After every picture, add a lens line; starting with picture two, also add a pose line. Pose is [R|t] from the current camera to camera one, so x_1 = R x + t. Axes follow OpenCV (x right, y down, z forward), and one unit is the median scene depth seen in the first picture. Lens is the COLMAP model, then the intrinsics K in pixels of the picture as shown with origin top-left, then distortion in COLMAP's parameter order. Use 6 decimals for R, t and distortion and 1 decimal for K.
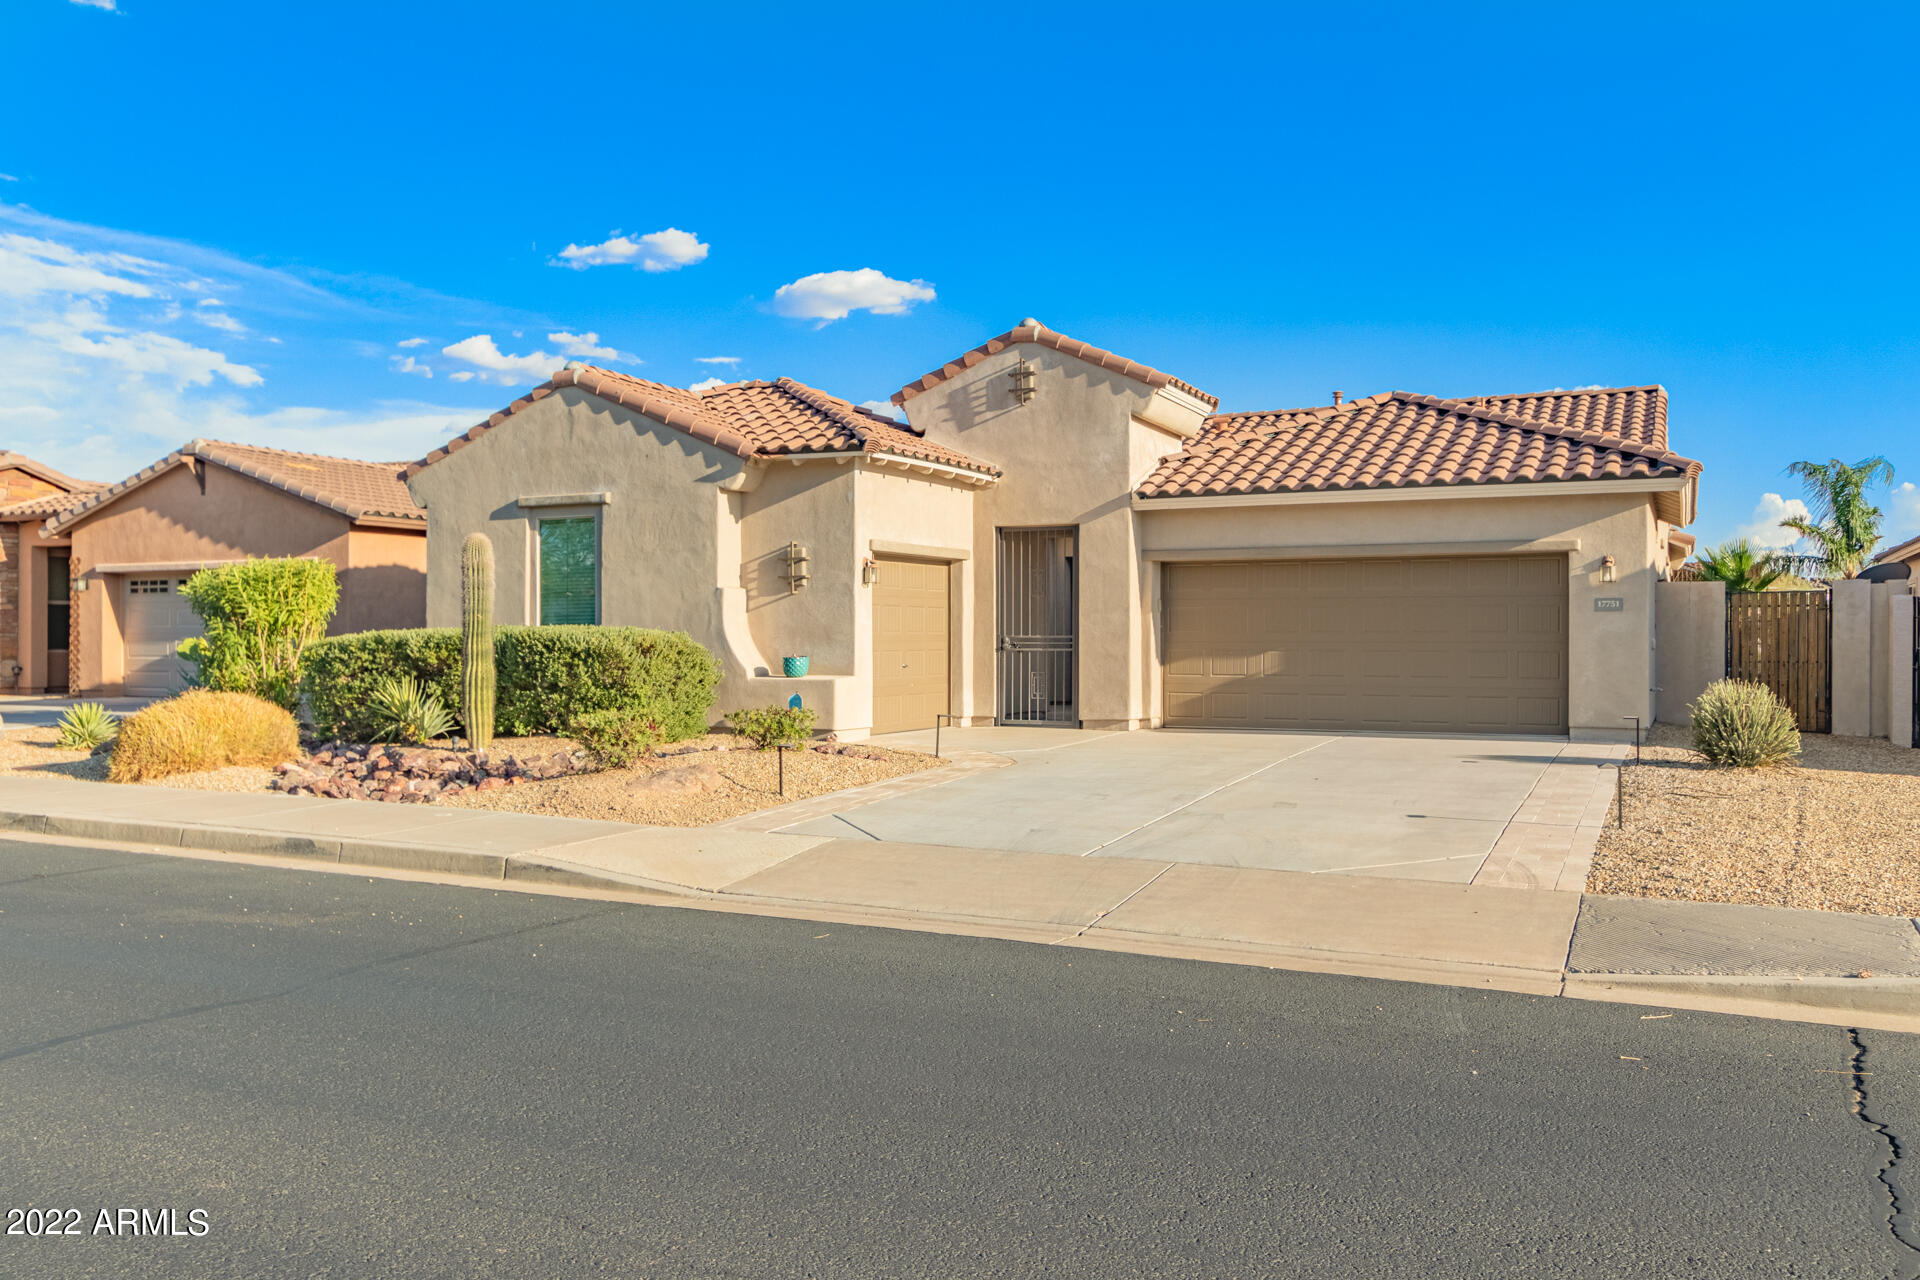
lens RADIAL K [[1526.1, 0, 957.5], [0, 1526.1, 628.0], [0, 0, 1]] dist [-0.003508, -0.002251]
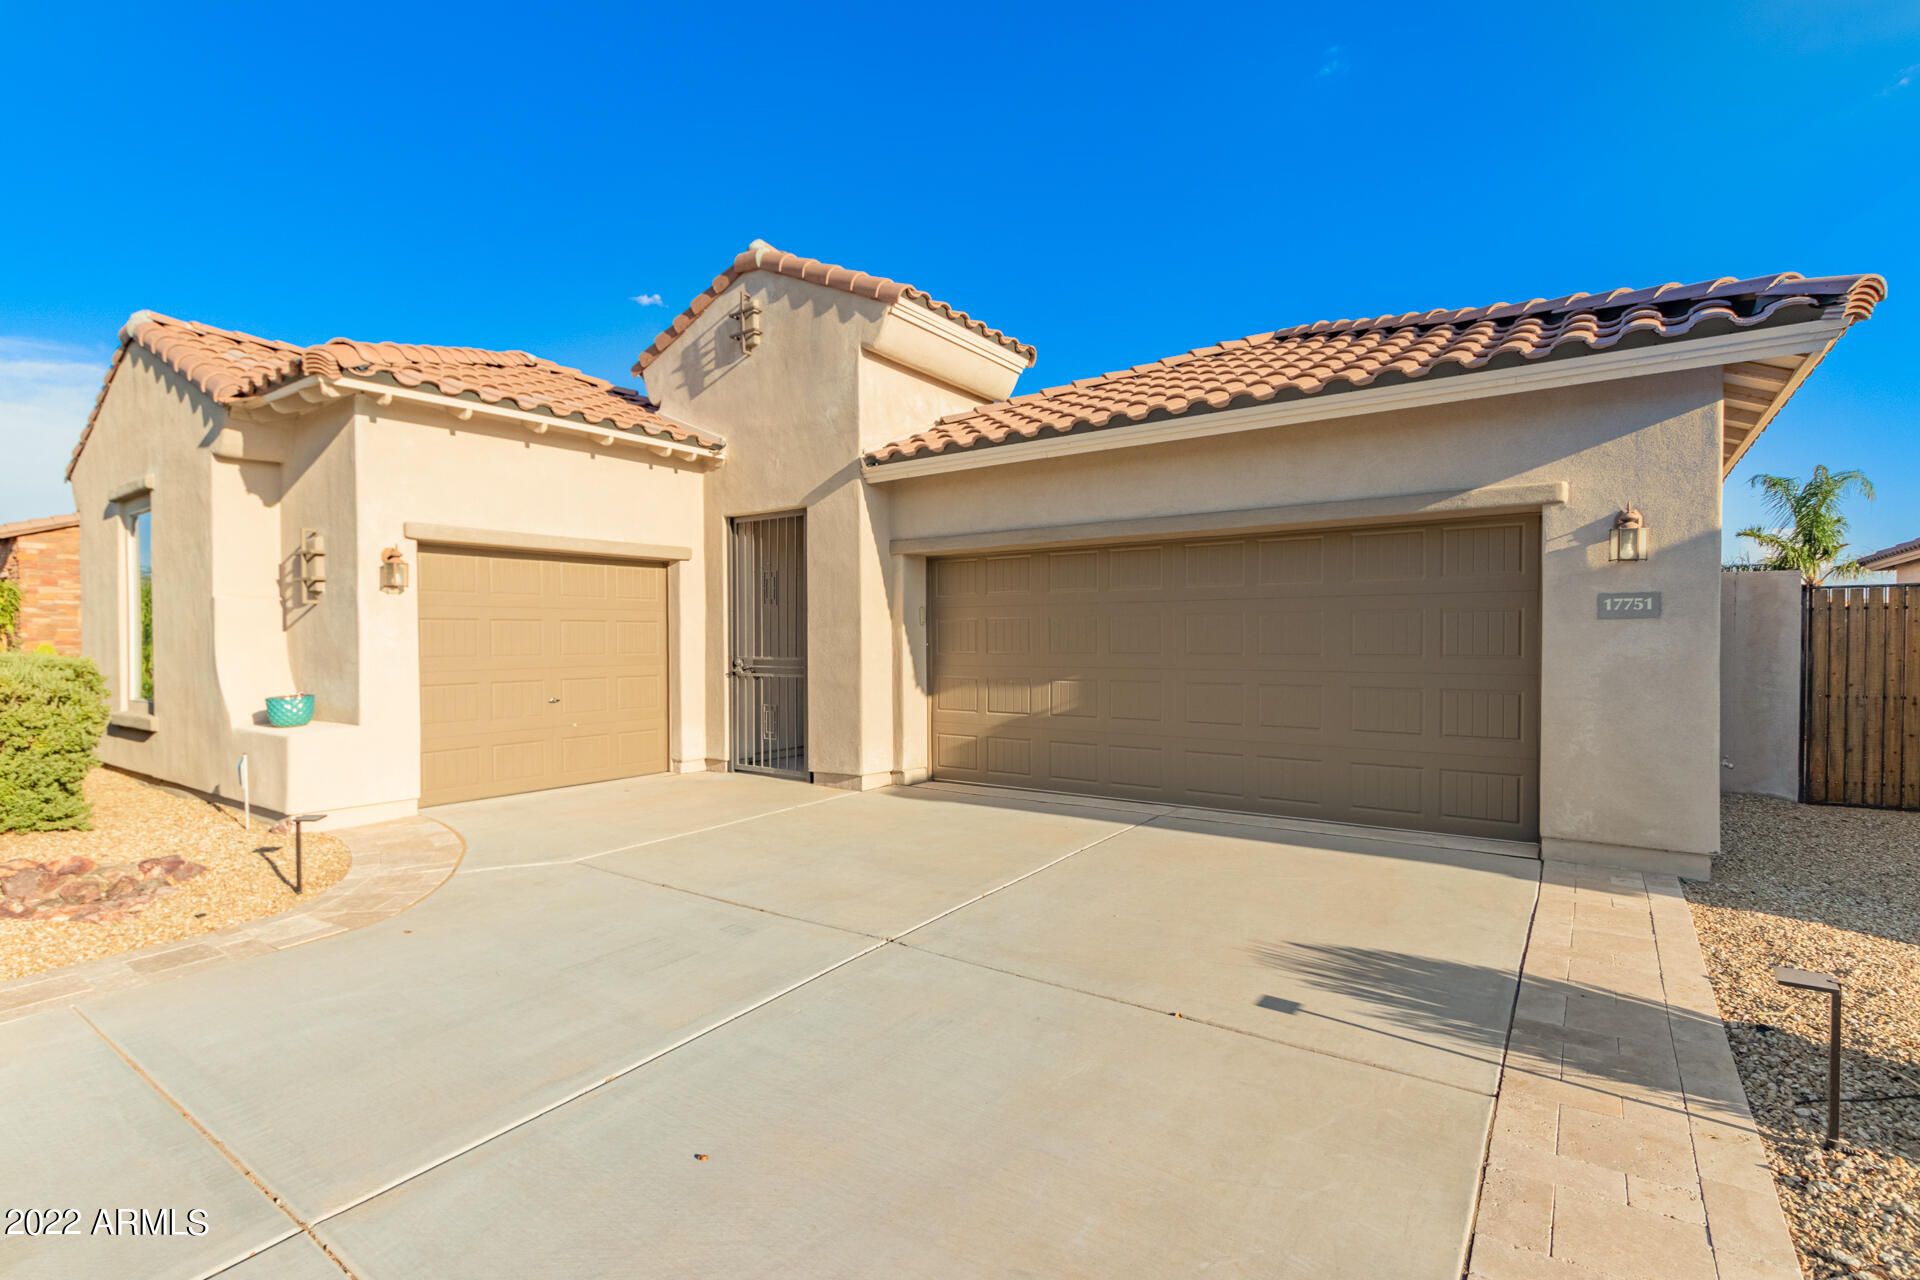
lens RADIAL K [[890.5, 0, 960.0], [0, 890.5, 640.0], [0, 0, 1]] dist [0.001005, -0.000176]
pose [[0.984332, -0.005046, -0.176254, 0.231055], [0.006780, 0.999934, 0.009237, -0.007150], [0.176196, -0.010287, 0.984301, 0.595174]]
